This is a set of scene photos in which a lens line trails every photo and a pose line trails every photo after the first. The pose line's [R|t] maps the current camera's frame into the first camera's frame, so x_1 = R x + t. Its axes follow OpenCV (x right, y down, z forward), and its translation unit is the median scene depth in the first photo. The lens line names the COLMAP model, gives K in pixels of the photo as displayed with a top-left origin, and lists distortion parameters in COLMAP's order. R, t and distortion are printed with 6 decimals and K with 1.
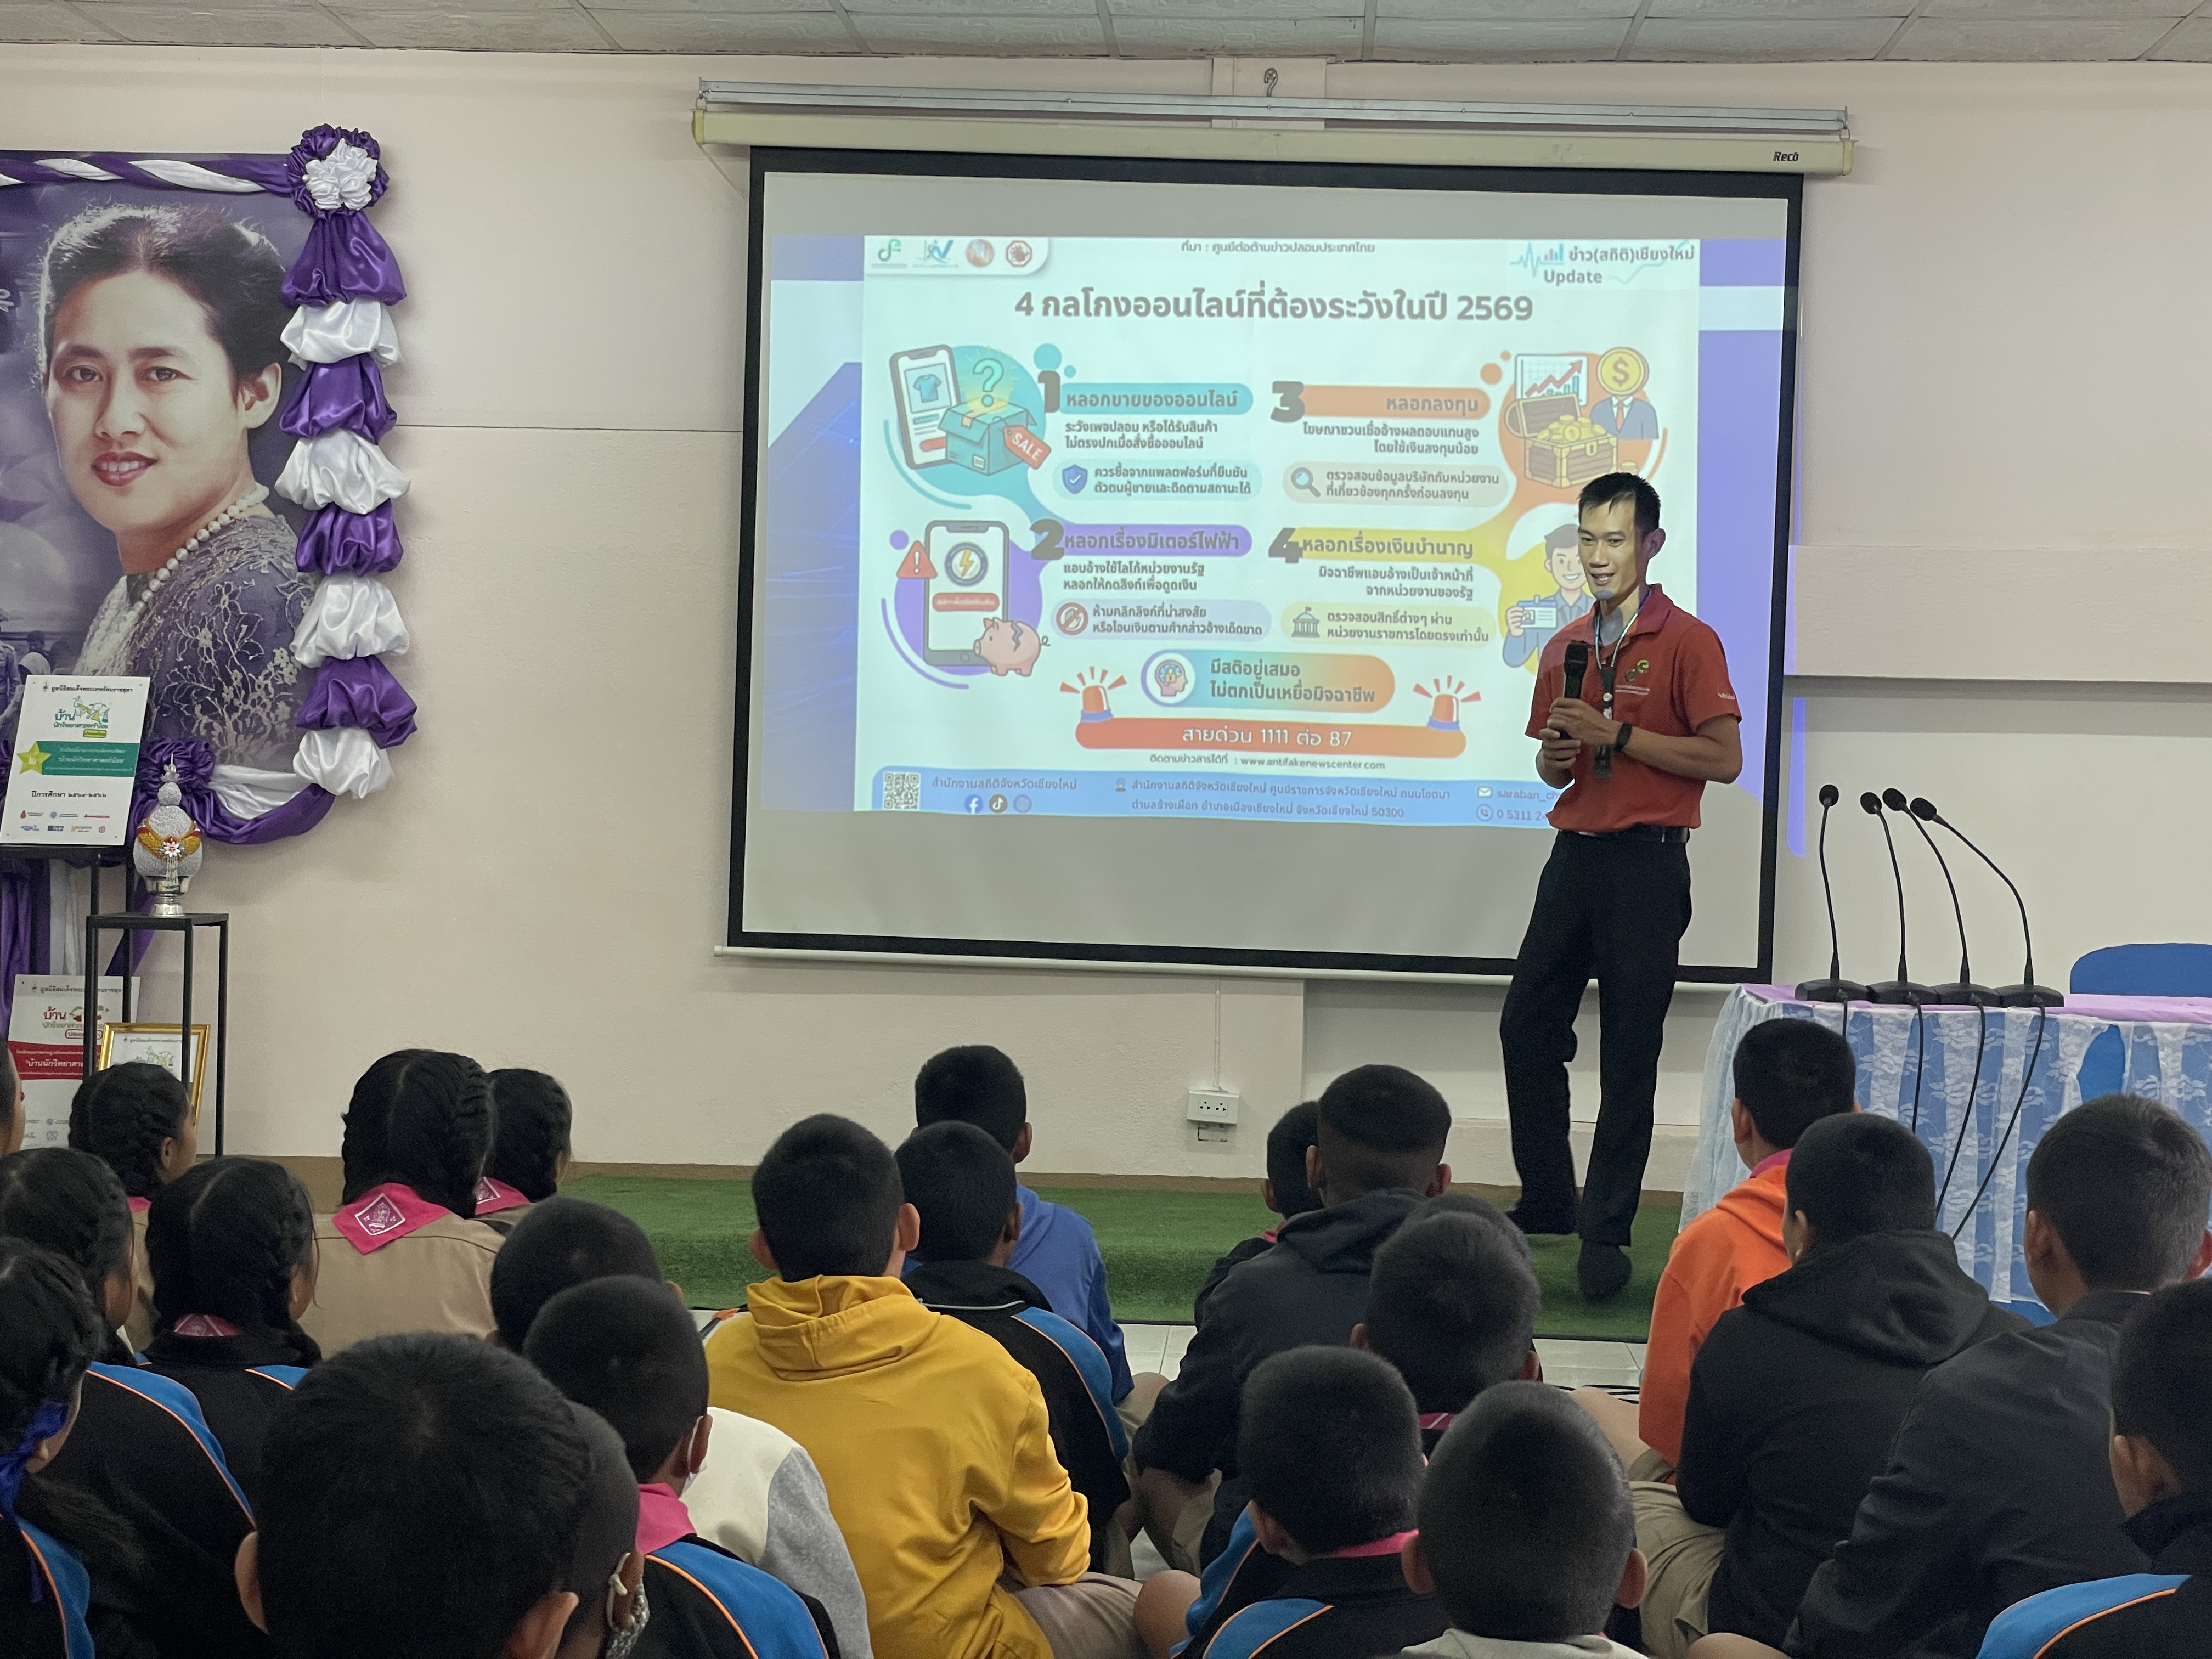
lens RADIAL K [[3295.7, 0, 1108.4], [0, 3295.7, 804.5], [0, 0, 1]] dist [0.110872, 0.000000]
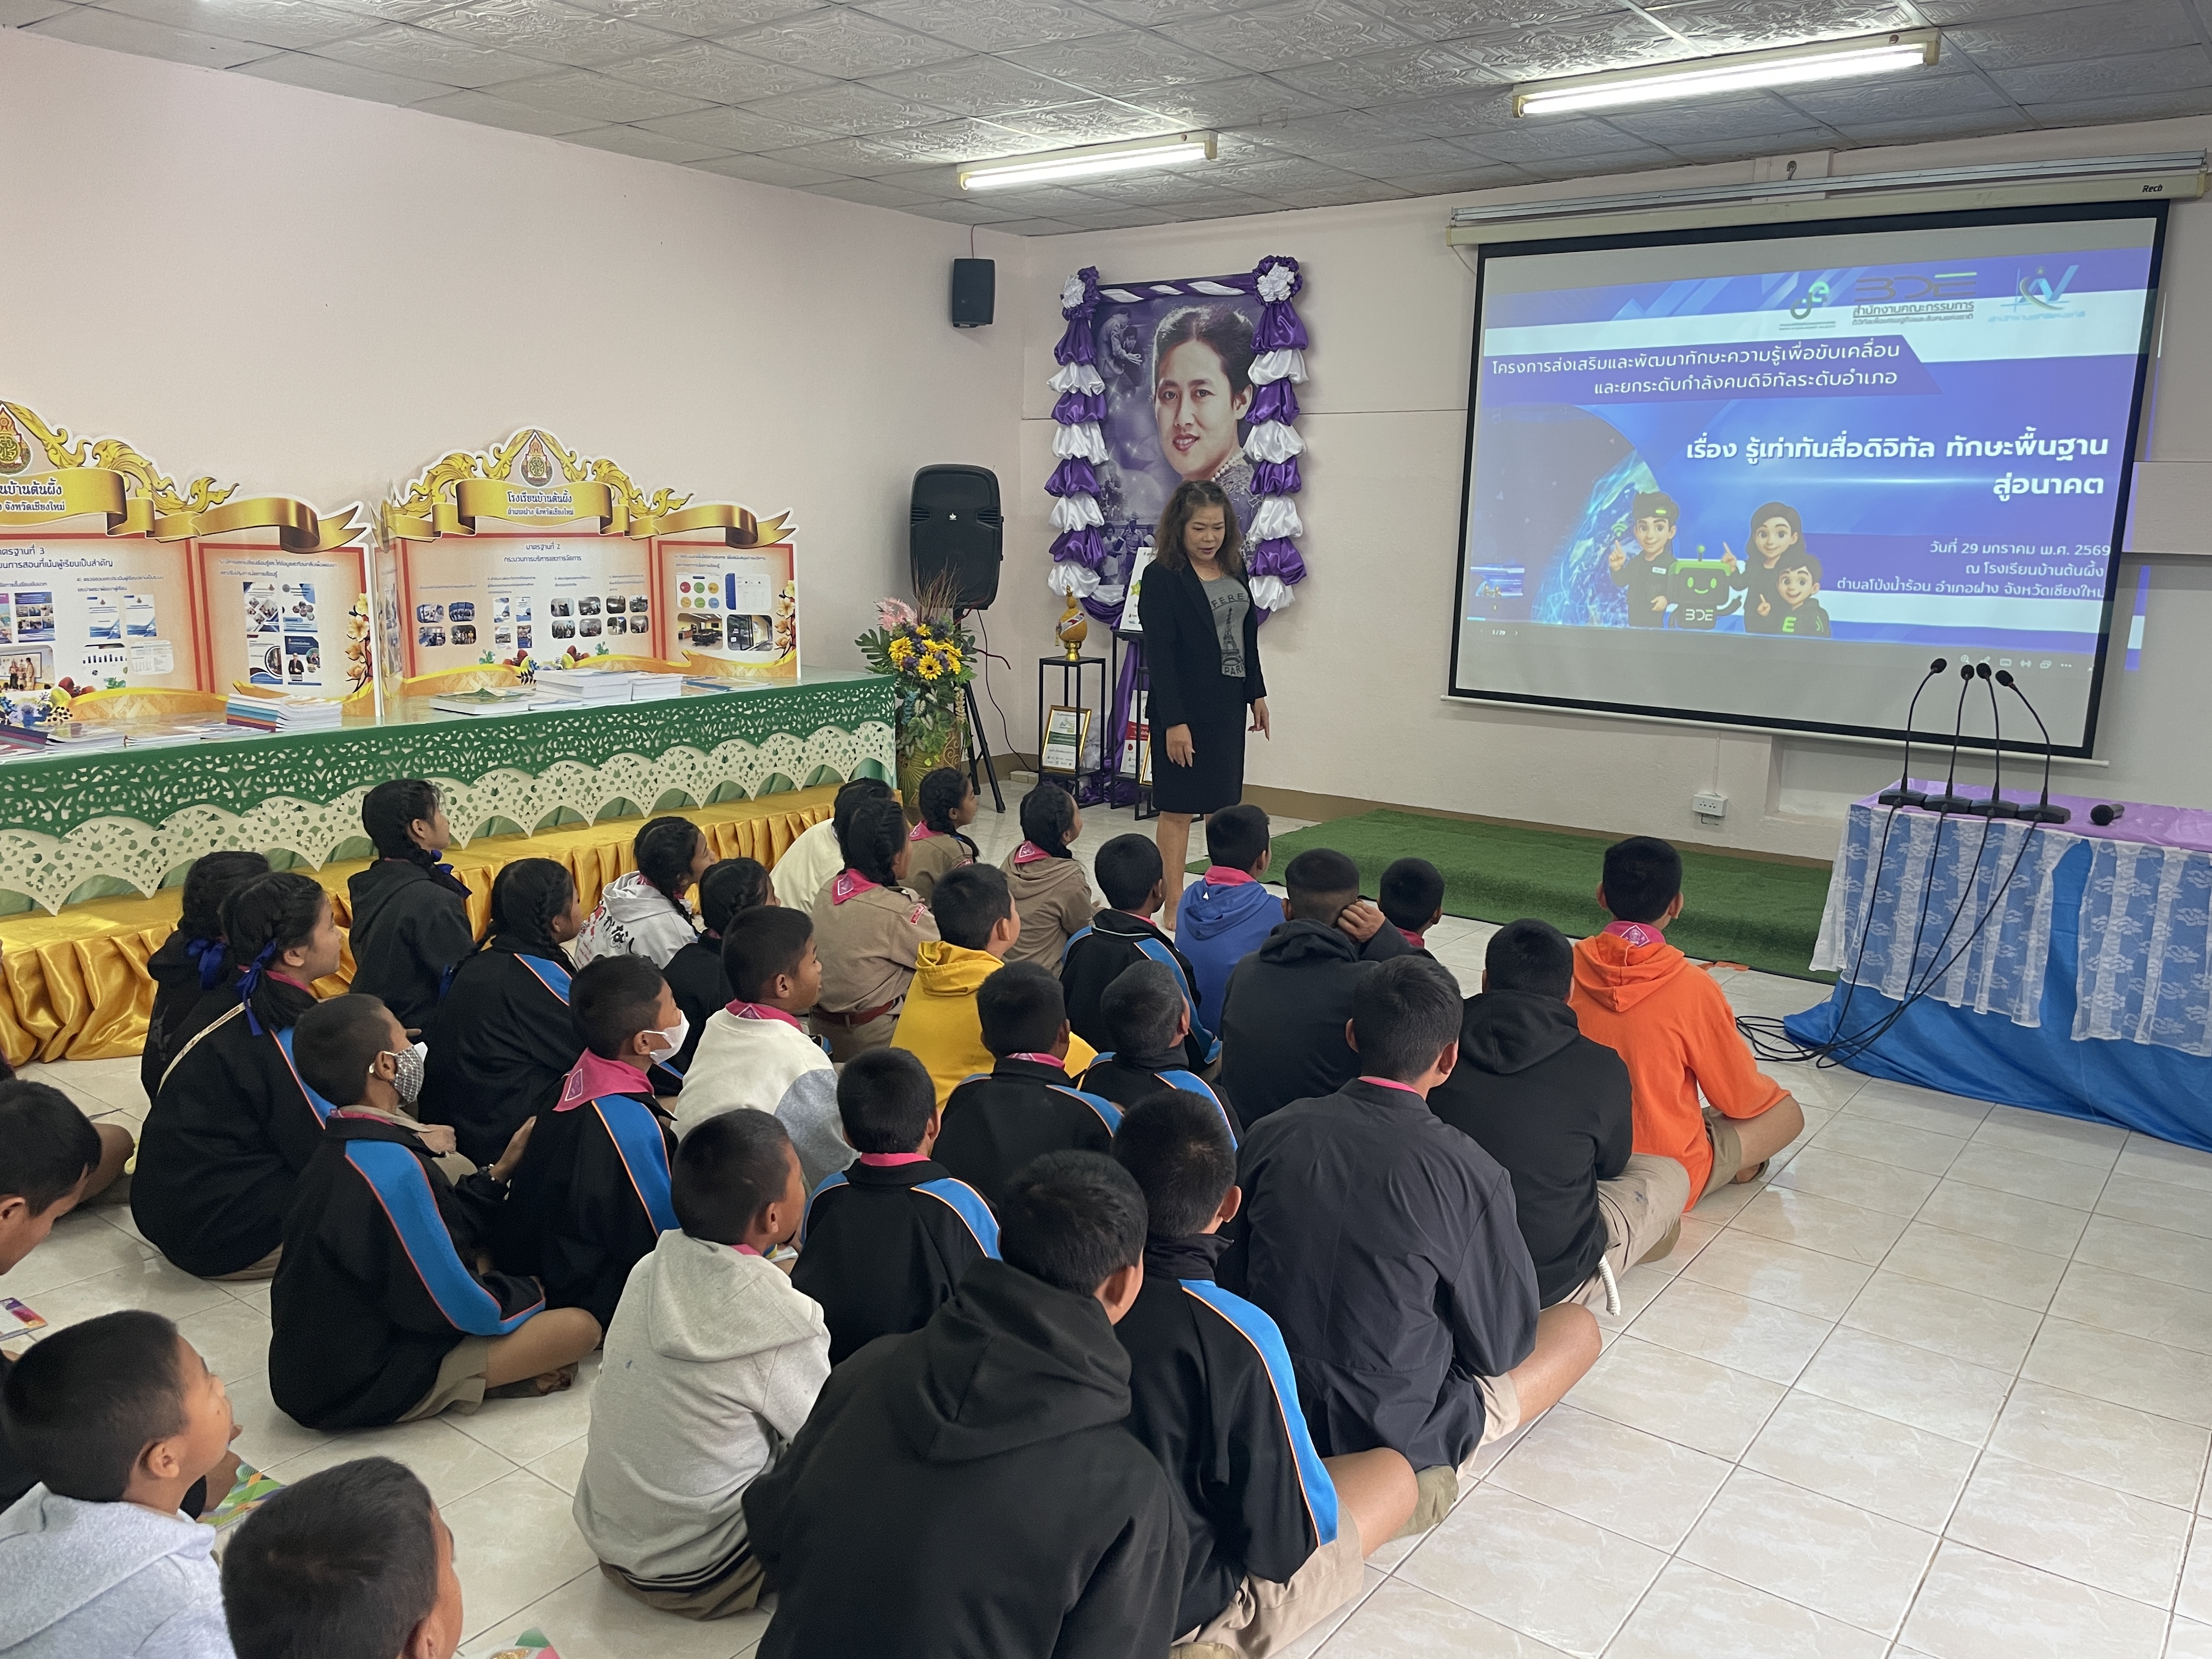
lens RADIAL K [[1665.7, 0, 1127.9], [0, 1665.7, 814.0], [0, 0, 1]] dist [0.094979, -0.118234]
pose [[0.832303, 0.094956, -0.546128, 0.256645], [-0.002679, 0.985896, 0.167336, -0.048837], [0.554315, -0.137811, 0.820818, 0.114961]]
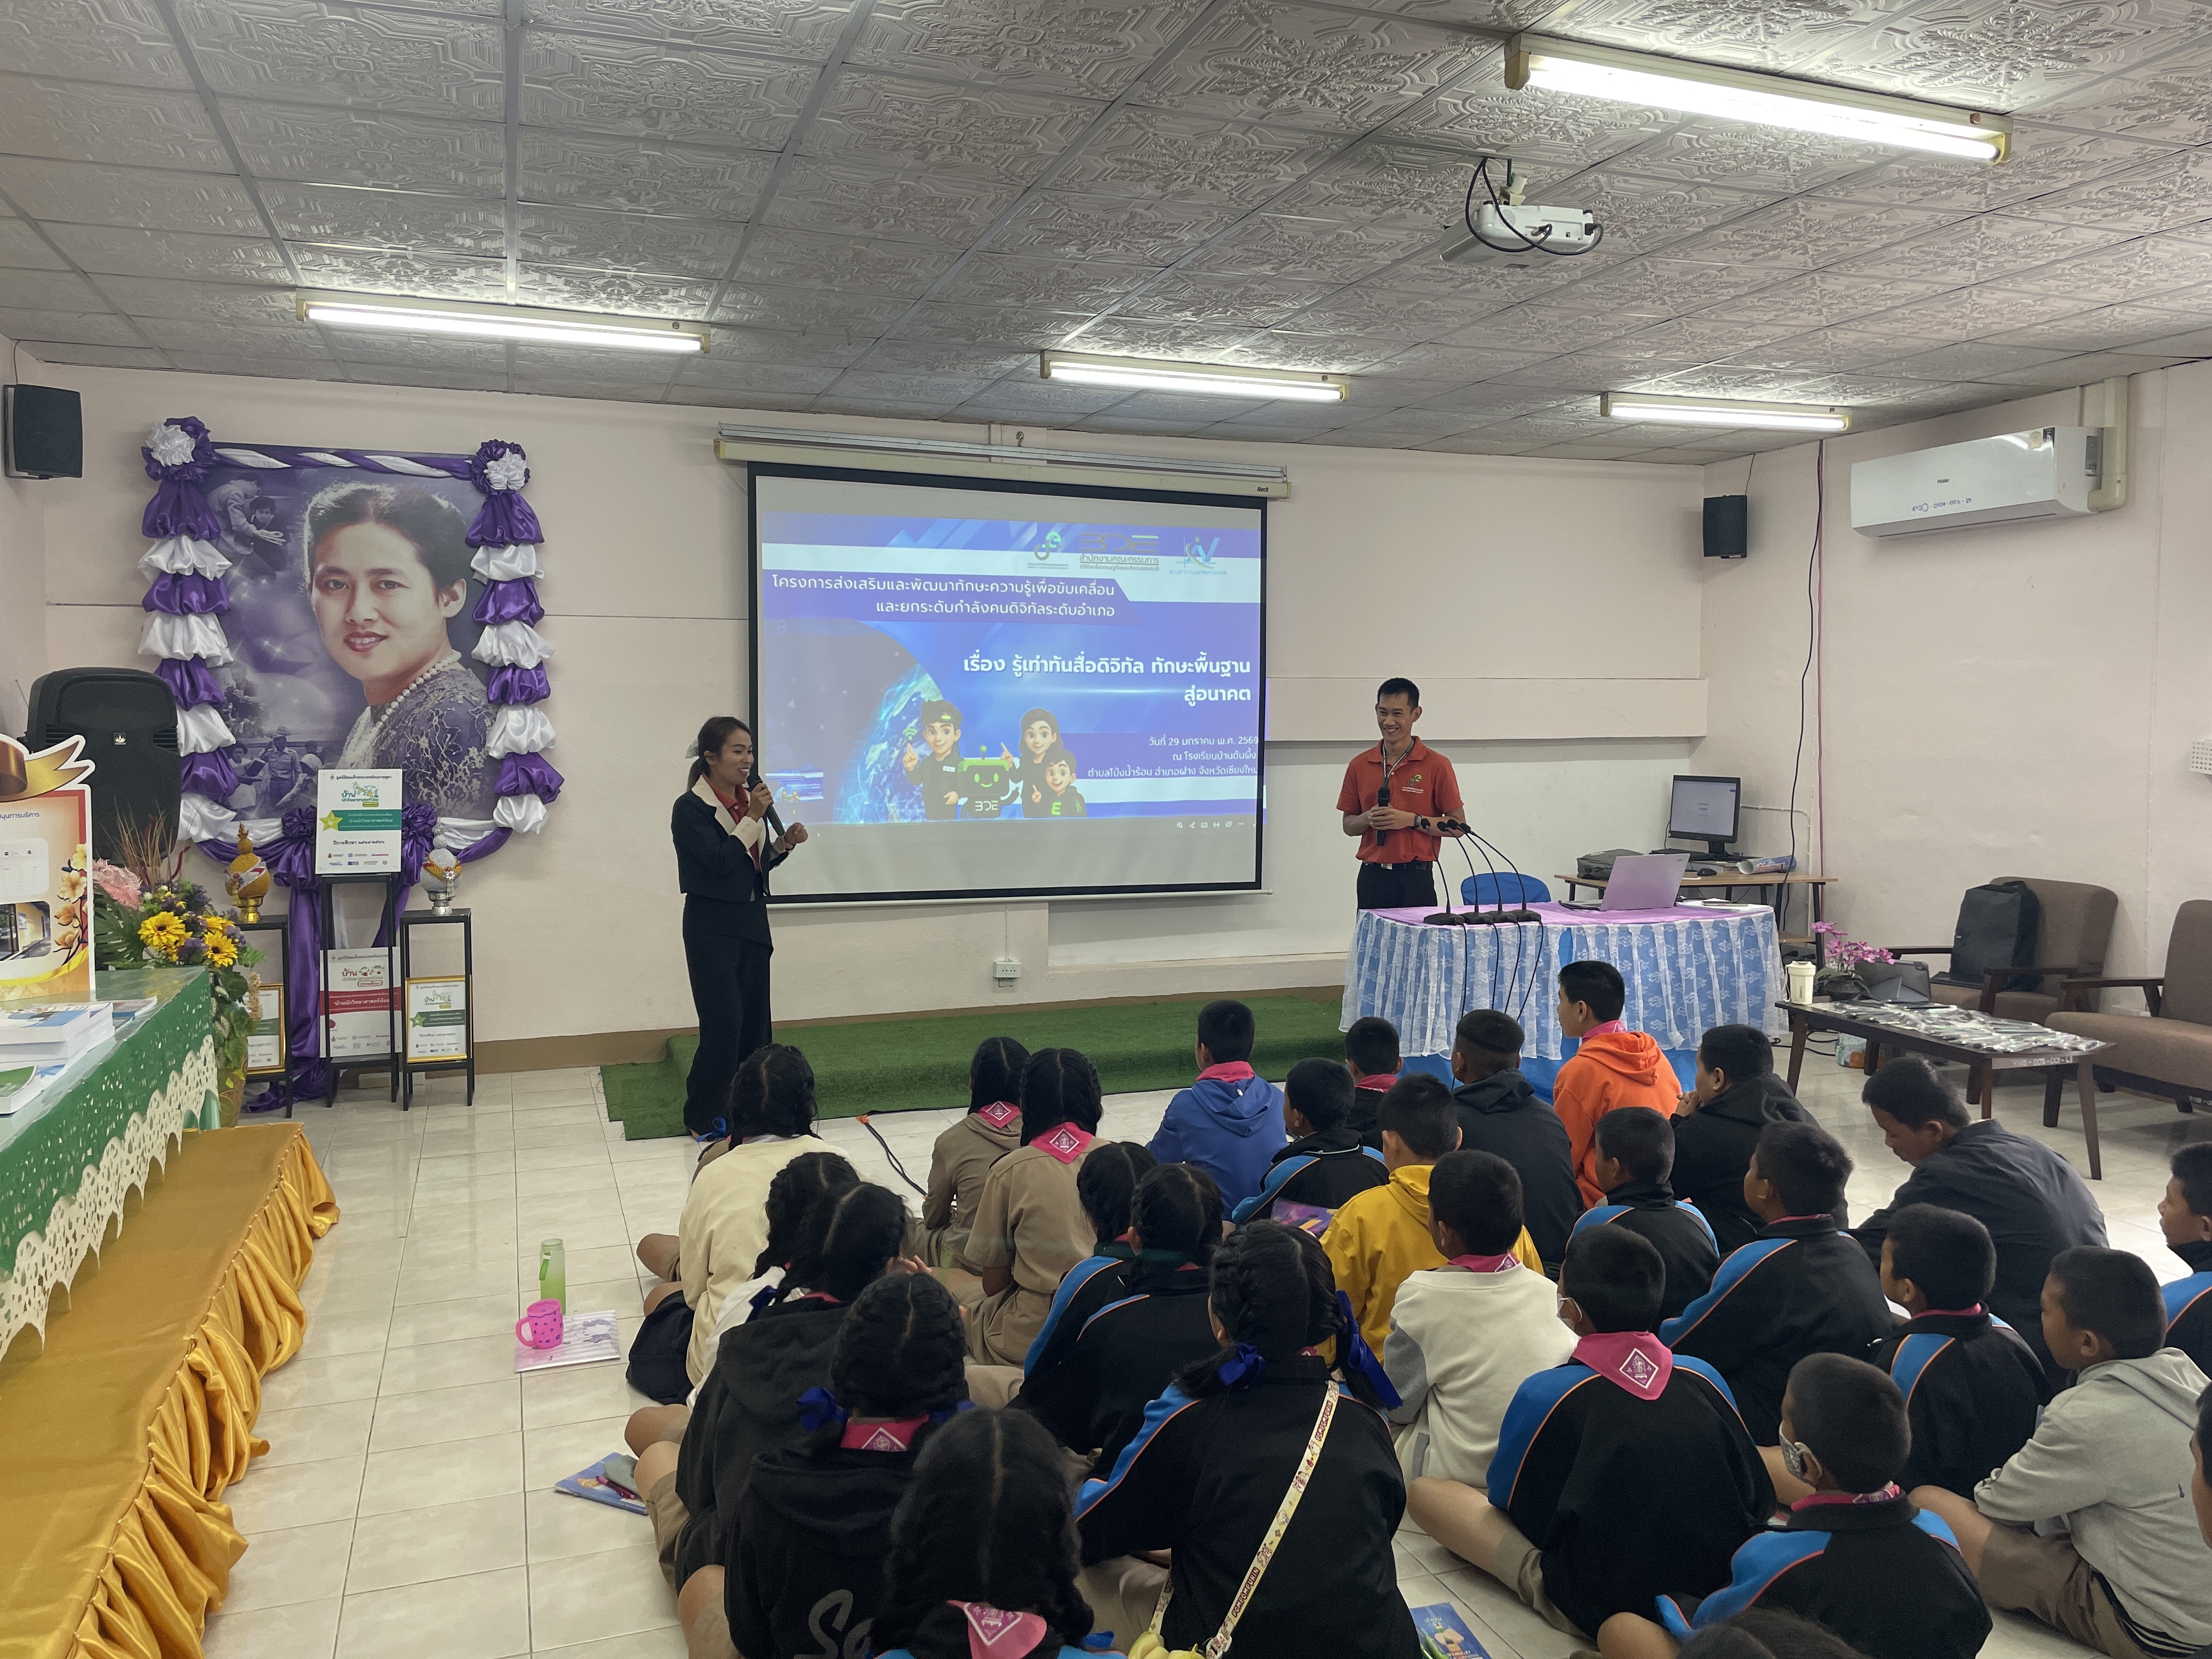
lens RADIAL K [[1665.7, 0, 1120.3], [0, 1665.7, 809.5], [0, 0, 1]] dist [0.094979, -0.118234]
pose [[0.916556, -0.045099, 0.397355, -0.293408], [0.021474, 0.997738, 0.063708, -0.063934], [-0.399329, -0.049859, 0.915451, 0.075649]]
